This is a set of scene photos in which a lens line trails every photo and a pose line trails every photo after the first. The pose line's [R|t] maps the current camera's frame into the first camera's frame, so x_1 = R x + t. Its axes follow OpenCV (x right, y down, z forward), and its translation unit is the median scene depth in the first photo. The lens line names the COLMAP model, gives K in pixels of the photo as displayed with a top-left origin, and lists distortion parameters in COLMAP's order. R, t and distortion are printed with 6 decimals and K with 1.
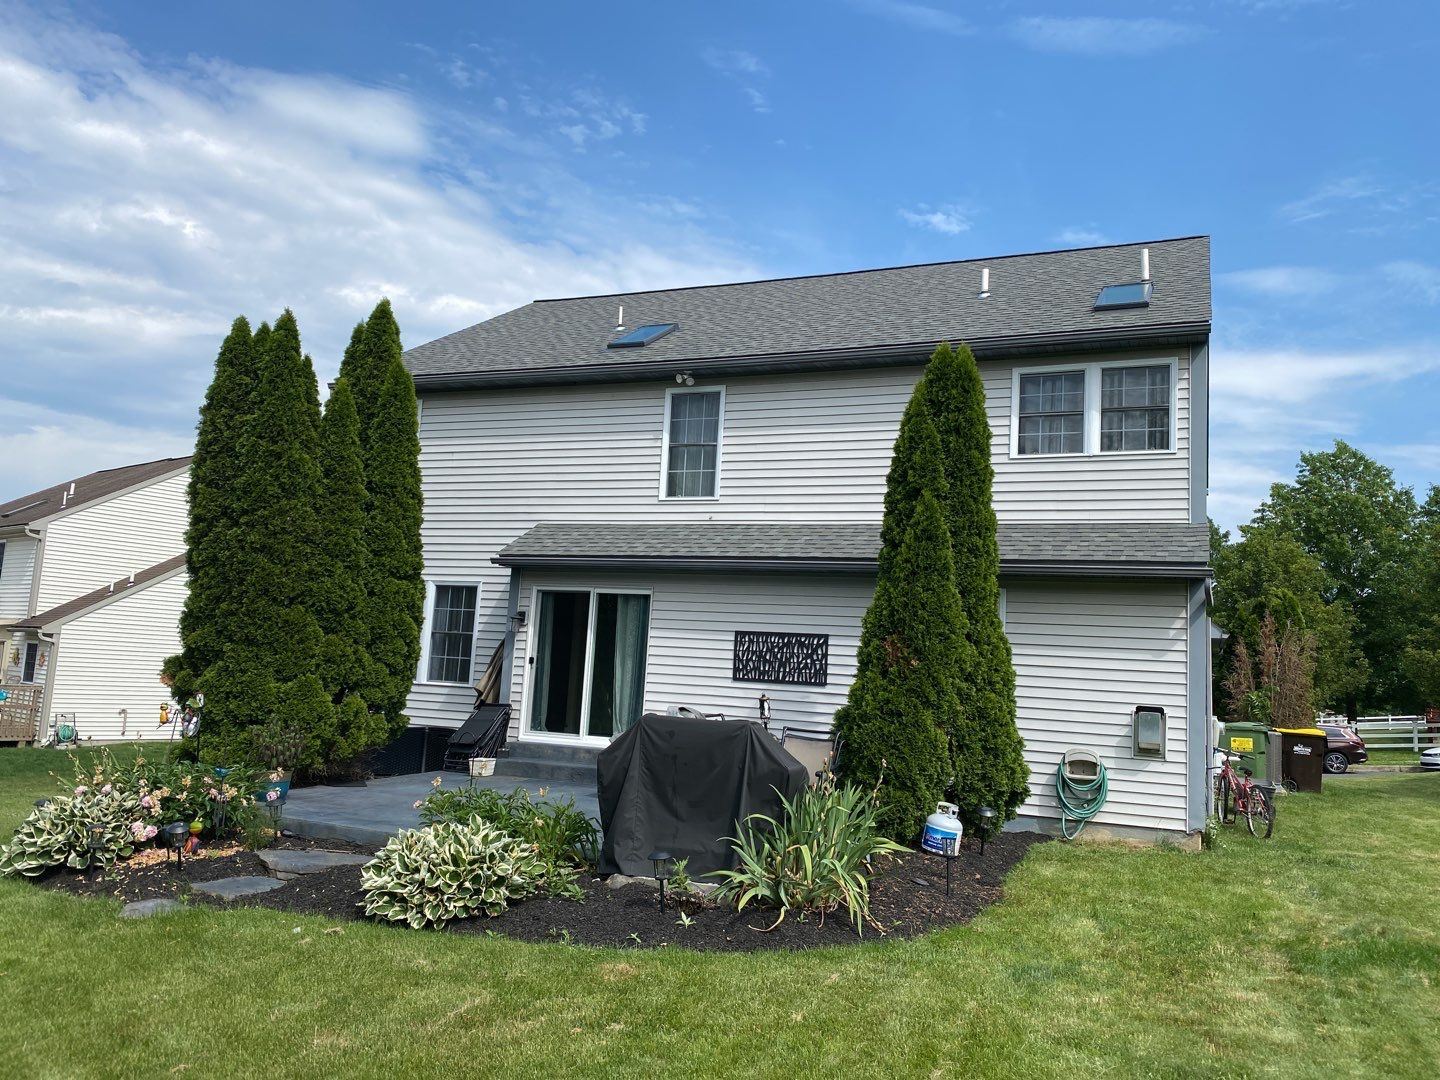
lens RADIAL K [[1112.4, 0, 719.1], [0, 1112.4, 546.0], [0, 0, 1]] dist [0.067816, -0.000466]
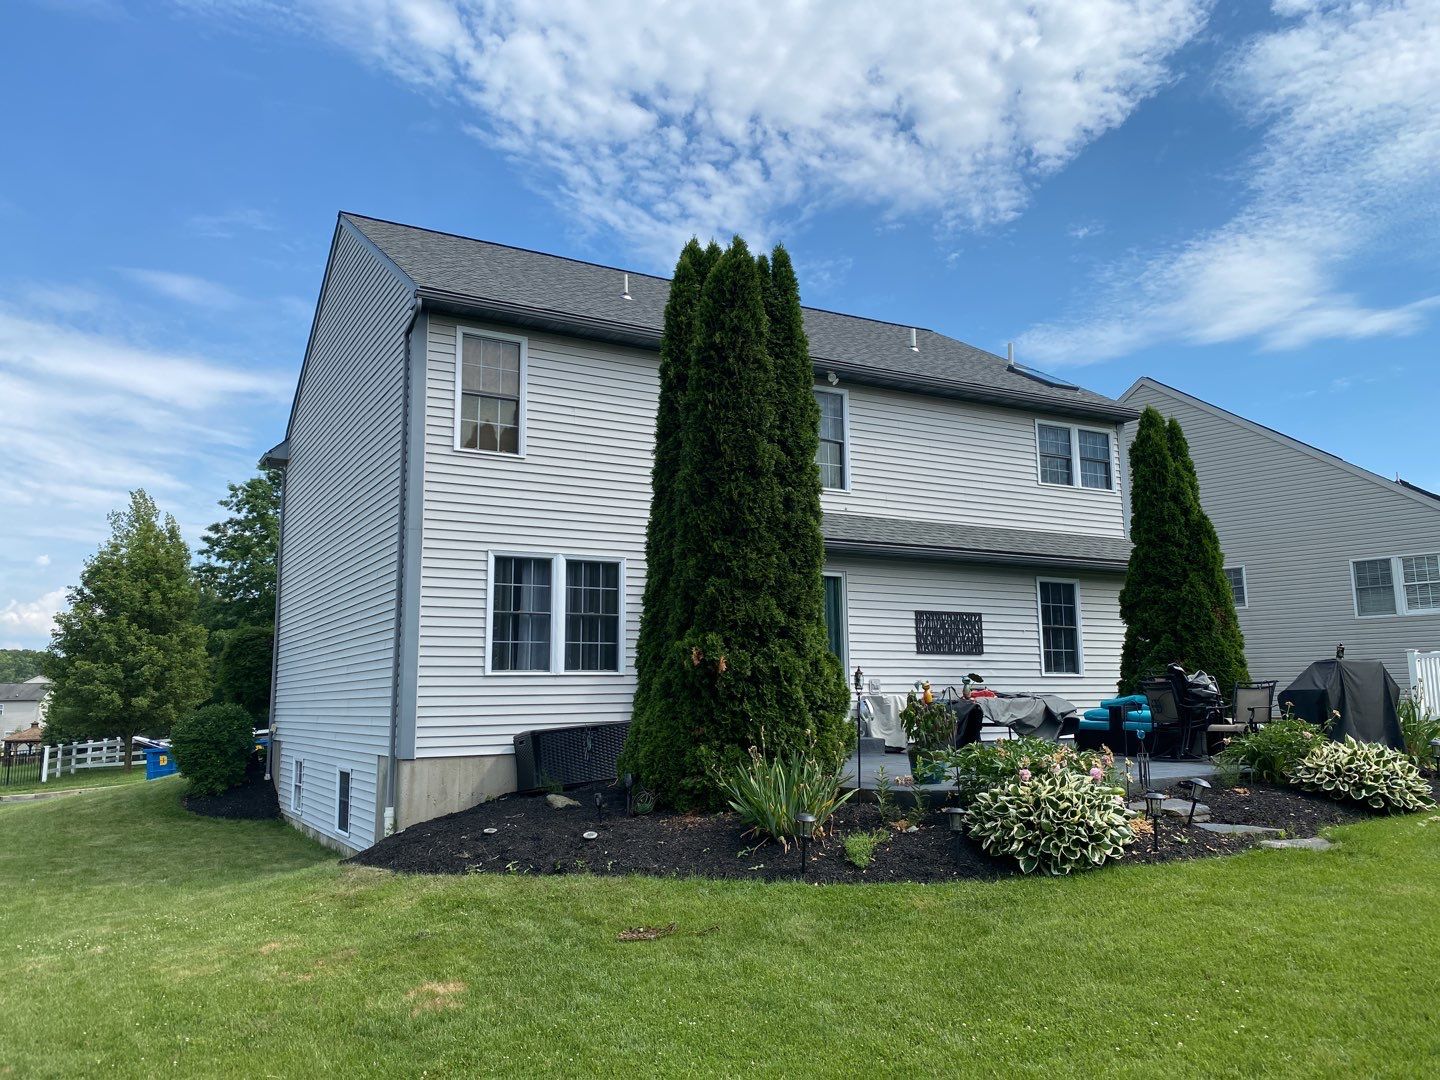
lens RADIAL K [[1112.4, 0, 718.7], [0, 1112.4, 533.4], [0, 0, 1]] dist [0.067816, -0.000466]
pose [[0.613281, 0.058028, 0.787730, -1.030648], [-0.047116, 0.998209, -0.036851, 0.049091], [-0.788458, -0.014515, 0.614917, 0.455733]]
